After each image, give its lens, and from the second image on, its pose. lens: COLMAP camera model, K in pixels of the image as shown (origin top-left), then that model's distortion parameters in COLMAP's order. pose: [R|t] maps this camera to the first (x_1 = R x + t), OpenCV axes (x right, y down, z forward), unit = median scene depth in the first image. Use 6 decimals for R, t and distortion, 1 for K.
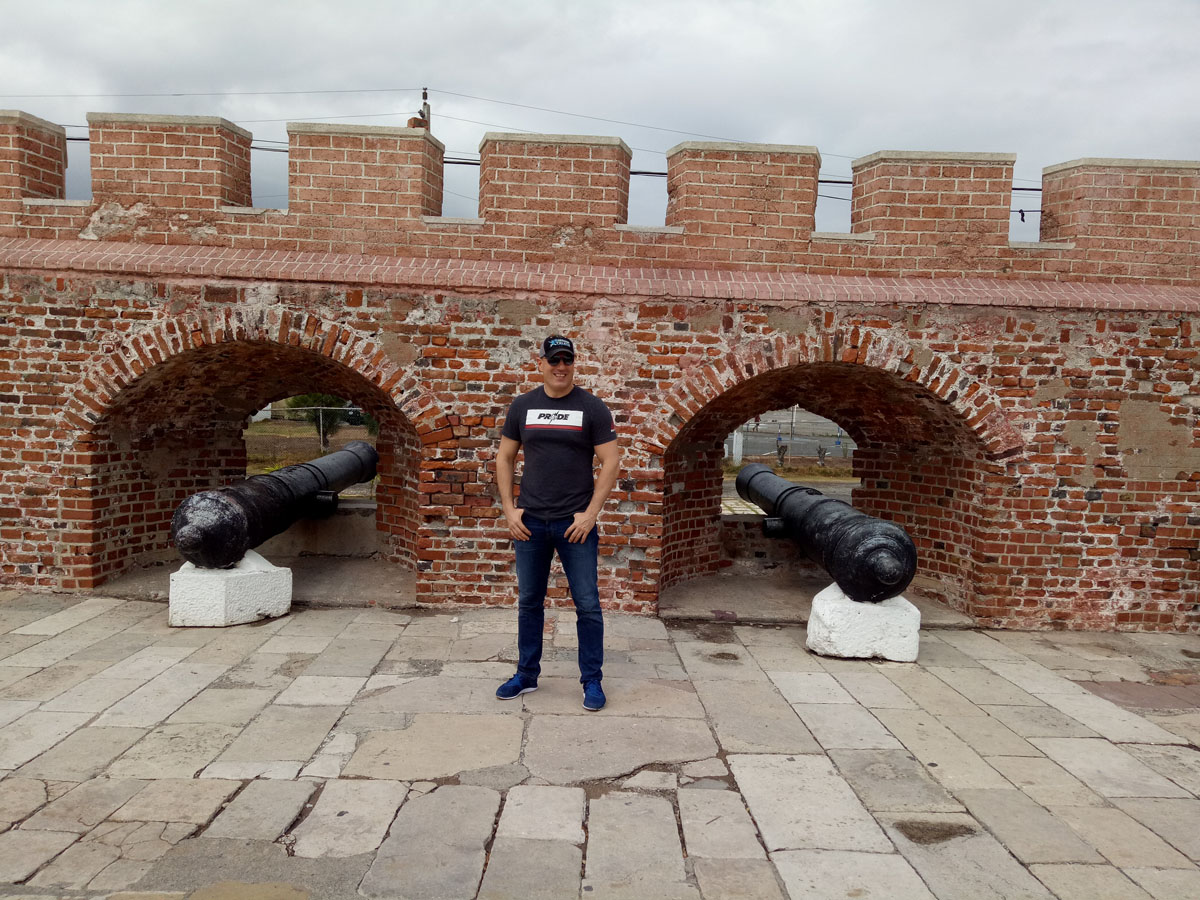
lens RADIAL K [[846.1, 0, 594.8], [0, 846.1, 454.6], [0, 0, 1]] dist [0.011700, -0.003574]
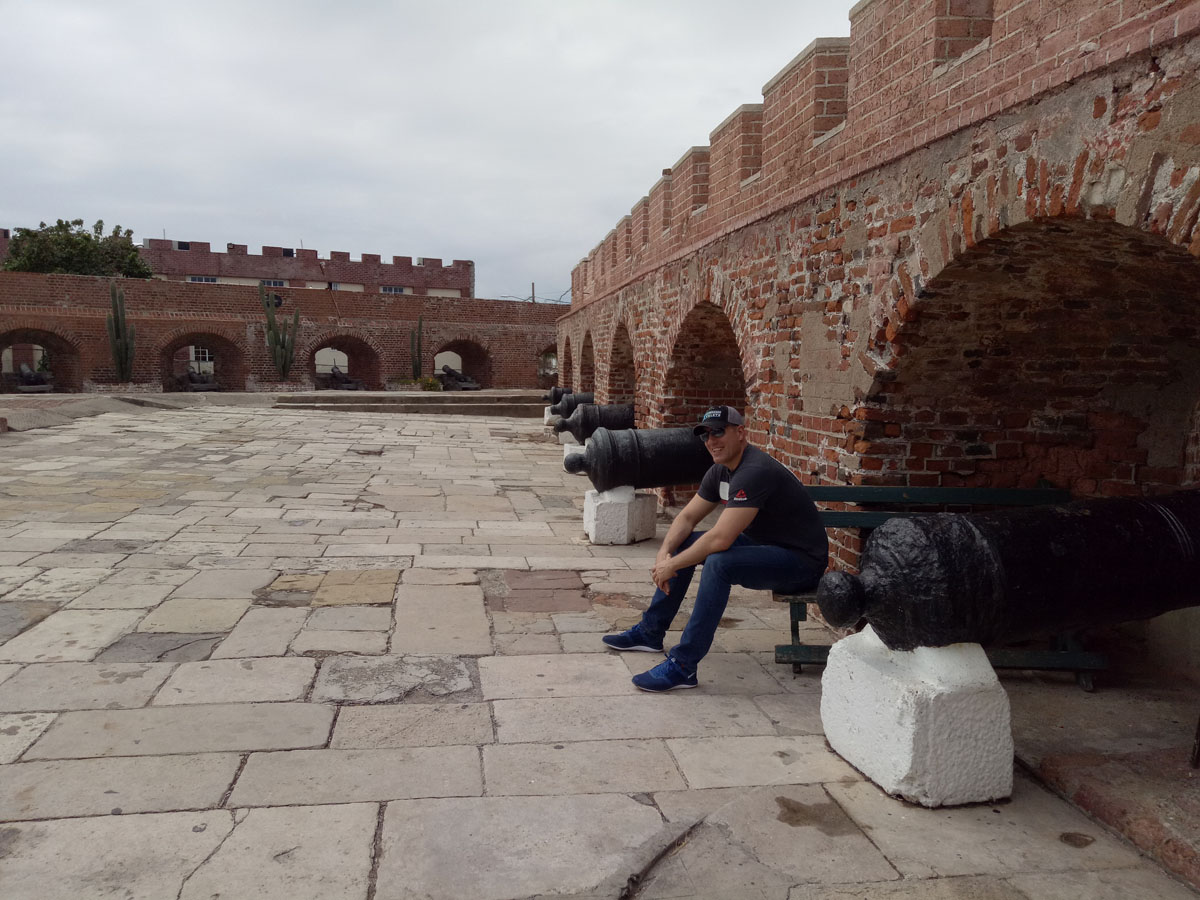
lens RADIAL K [[846.1, 0, 597.0], [0, 846.1, 448.7], [0, 0, 1]] dist [0.011700, -0.003574]
pose [[0.163643, 0.066912, -0.984248, 1.383166], [-0.058149, 0.996617, 0.058085, 0.027406], [0.984804, 0.047727, 0.166980, 0.686088]]
